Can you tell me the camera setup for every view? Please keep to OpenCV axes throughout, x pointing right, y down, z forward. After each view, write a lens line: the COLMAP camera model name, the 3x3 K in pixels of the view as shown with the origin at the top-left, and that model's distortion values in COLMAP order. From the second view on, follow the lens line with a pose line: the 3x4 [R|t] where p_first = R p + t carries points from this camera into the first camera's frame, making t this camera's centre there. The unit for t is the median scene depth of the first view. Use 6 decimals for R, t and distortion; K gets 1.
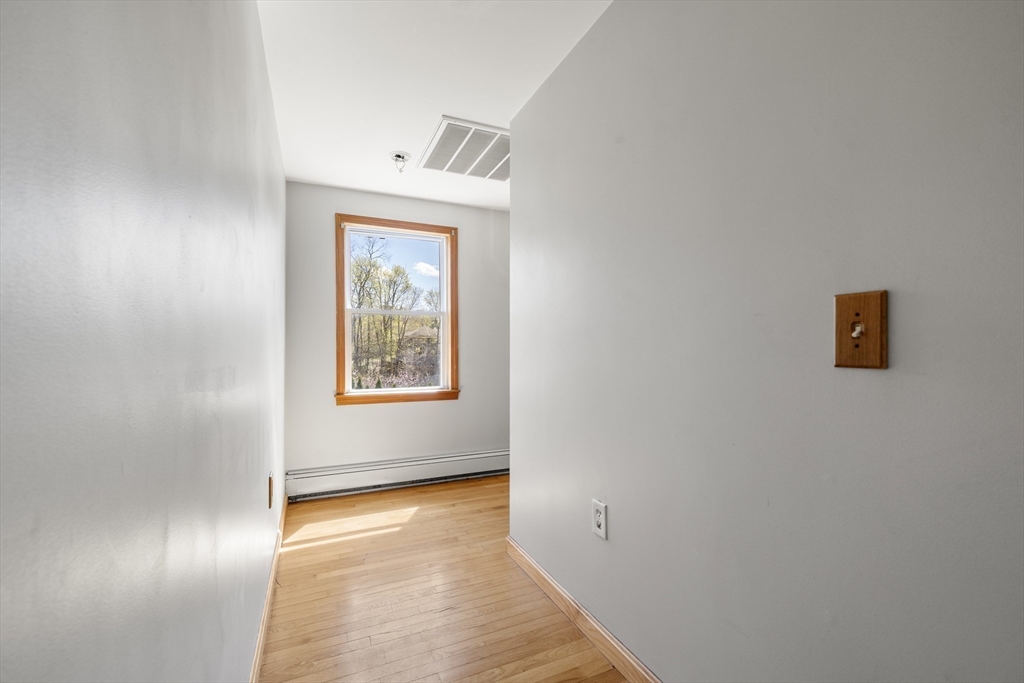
lens RADIAL K [[426.9, 0, 508.4], [0, 426.9, 348.2], [0, 0, 1]] dist [-0.000519, 0.000034]
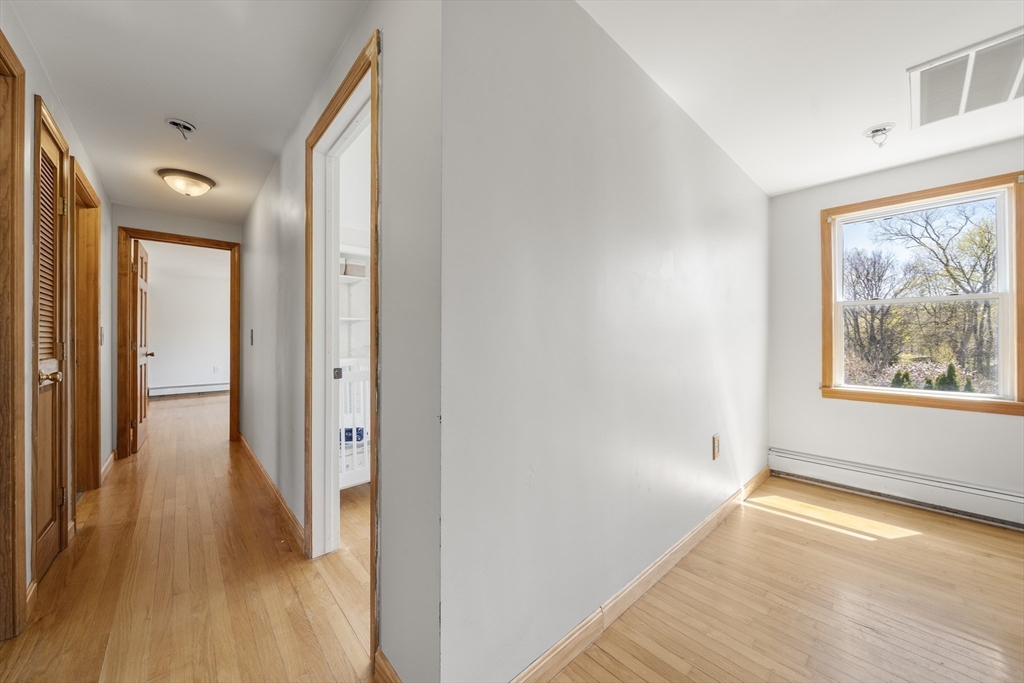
lens RADIAL K [[369.6, 0, 512.0], [0, 369.6, 341.5], [0, 0, 1]] dist [-0.000567, -0.000018]
pose [[0.316997, 0.008578, -0.948388, 0.206607], [-0.005878, 0.999958, 0.007080, -0.002247], [0.948408, 0.003330, 0.317034, 0.012816]]
